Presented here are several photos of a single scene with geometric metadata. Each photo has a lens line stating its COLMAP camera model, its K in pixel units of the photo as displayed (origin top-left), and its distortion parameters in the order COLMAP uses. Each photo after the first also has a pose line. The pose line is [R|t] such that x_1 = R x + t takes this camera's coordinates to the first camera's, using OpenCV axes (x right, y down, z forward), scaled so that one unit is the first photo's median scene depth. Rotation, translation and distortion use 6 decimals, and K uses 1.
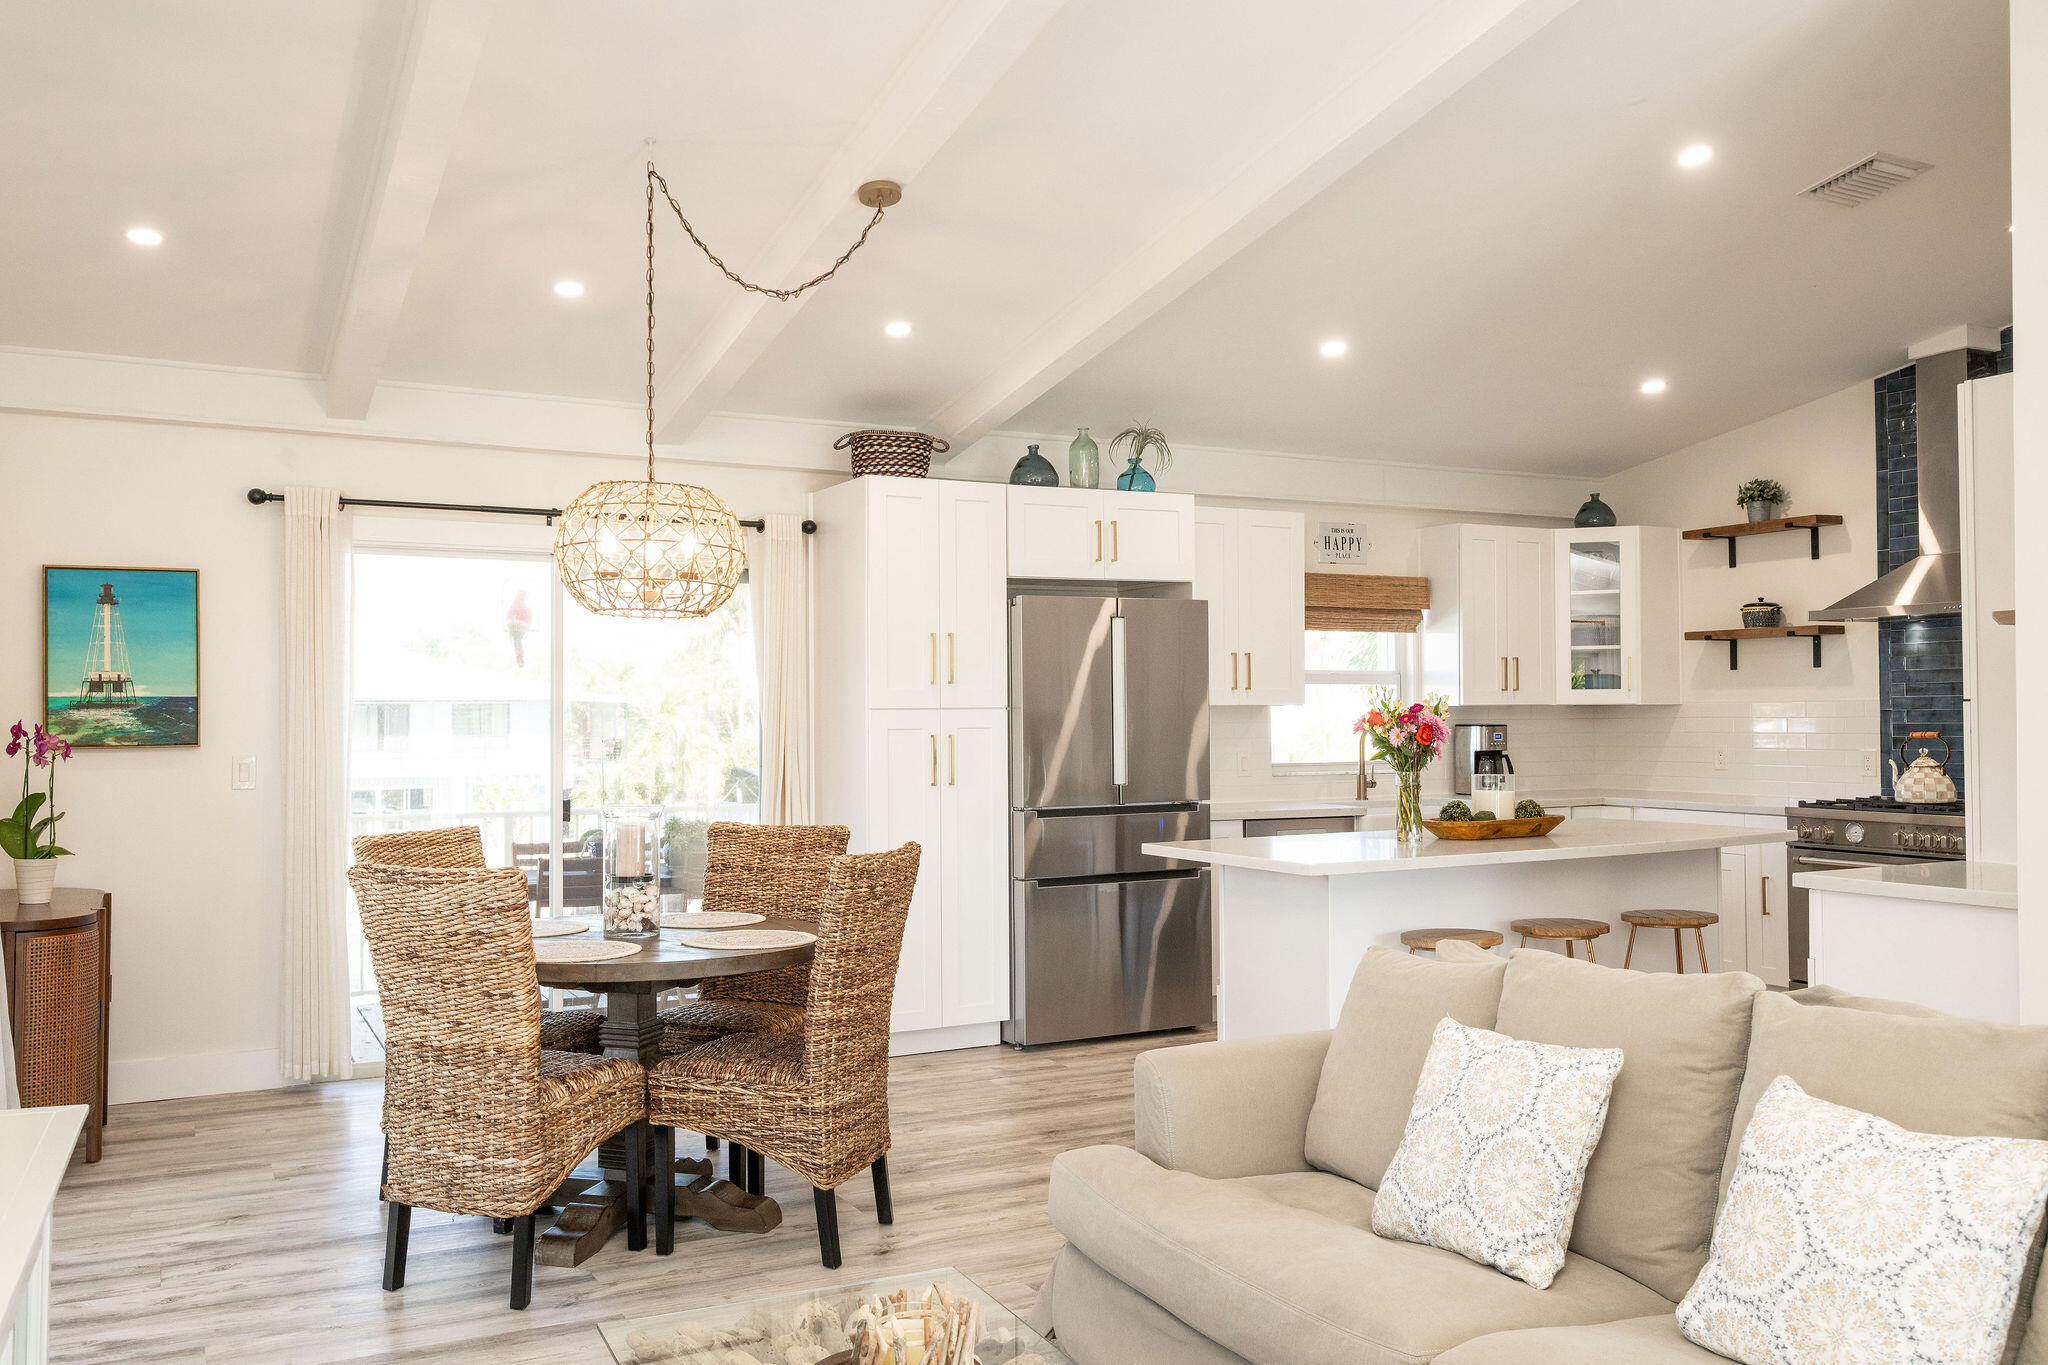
lens RADIAL K [[1666.9, 0, 1027.2], [0, 1666.9, 686.3], [0, 0, 1]] dist [0.000726, 0.004555]
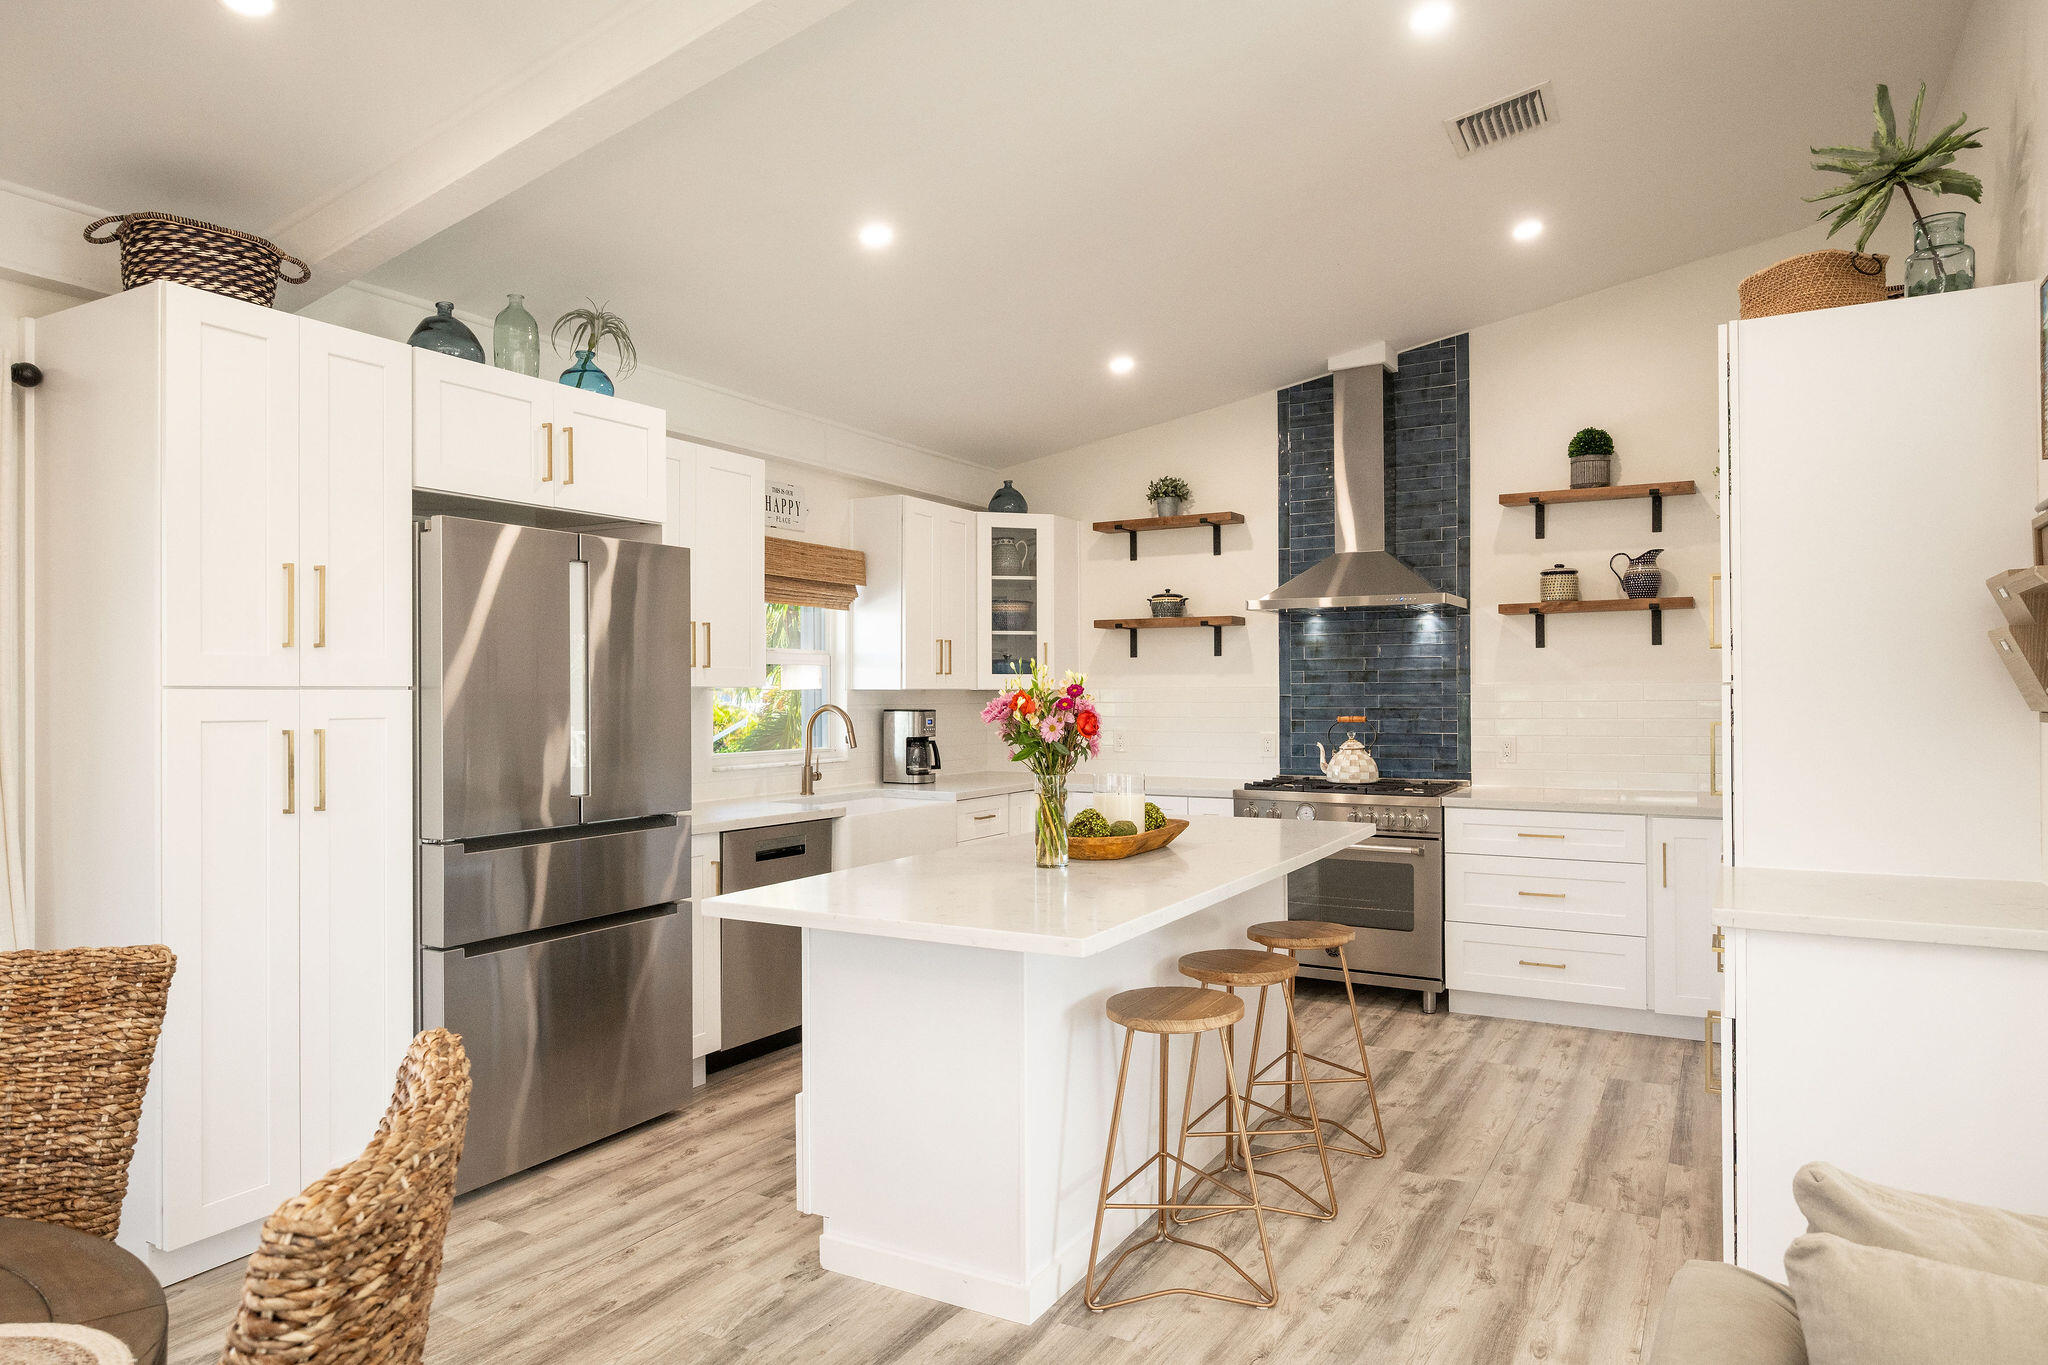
lens RADIAL K [[1250.7, 0, 1034.5], [0, 1250.7, 687.0], [0, 0, 1]] dist [-0.000064, -0.005962]
pose [[0.840106, 0.007007, 0.542376, -0.070606], [-0.010754, 0.999935, 0.003739, 0.007985], [-0.542315, -0.008974, 0.840127, 0.442076]]
